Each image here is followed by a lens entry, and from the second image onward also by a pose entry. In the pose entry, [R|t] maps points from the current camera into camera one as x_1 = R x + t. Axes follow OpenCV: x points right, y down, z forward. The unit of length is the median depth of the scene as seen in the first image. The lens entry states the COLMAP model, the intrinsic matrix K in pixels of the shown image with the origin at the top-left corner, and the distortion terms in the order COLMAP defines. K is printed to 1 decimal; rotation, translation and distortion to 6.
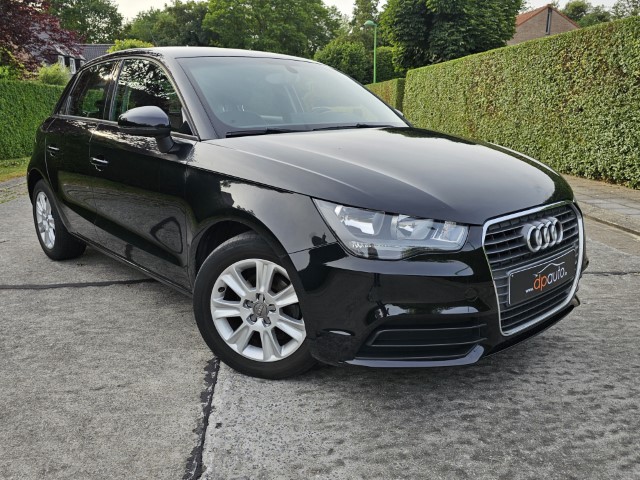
lens RADIAL K [[517.6, 0, 320.0], [0, 517.6, 240.0], [0, 0, 1]] dist [0.012598, -0.004384]
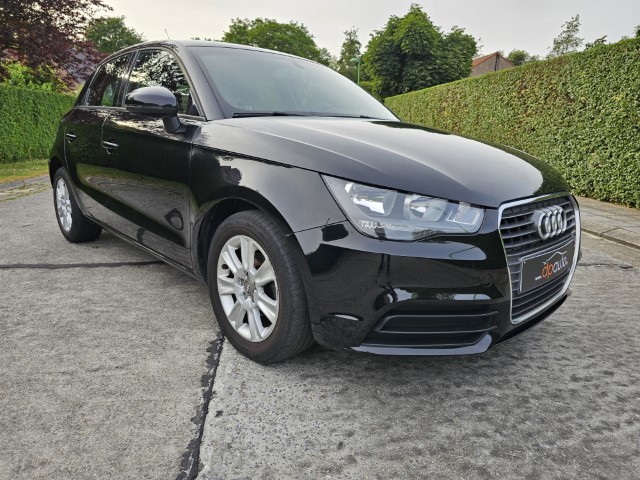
lens RADIAL K [[425.2, 0, 320.0], [0, 425.2, 240.0], [0, 0, 1]] dist [0.000377, 0.000020]
pose [[0.999545, 0.020216, 0.022372, -0.031677], [-0.020417, 0.999753, 0.008756, 0.028970], [-0.022190, -0.009209, 0.999711, 0.197741]]
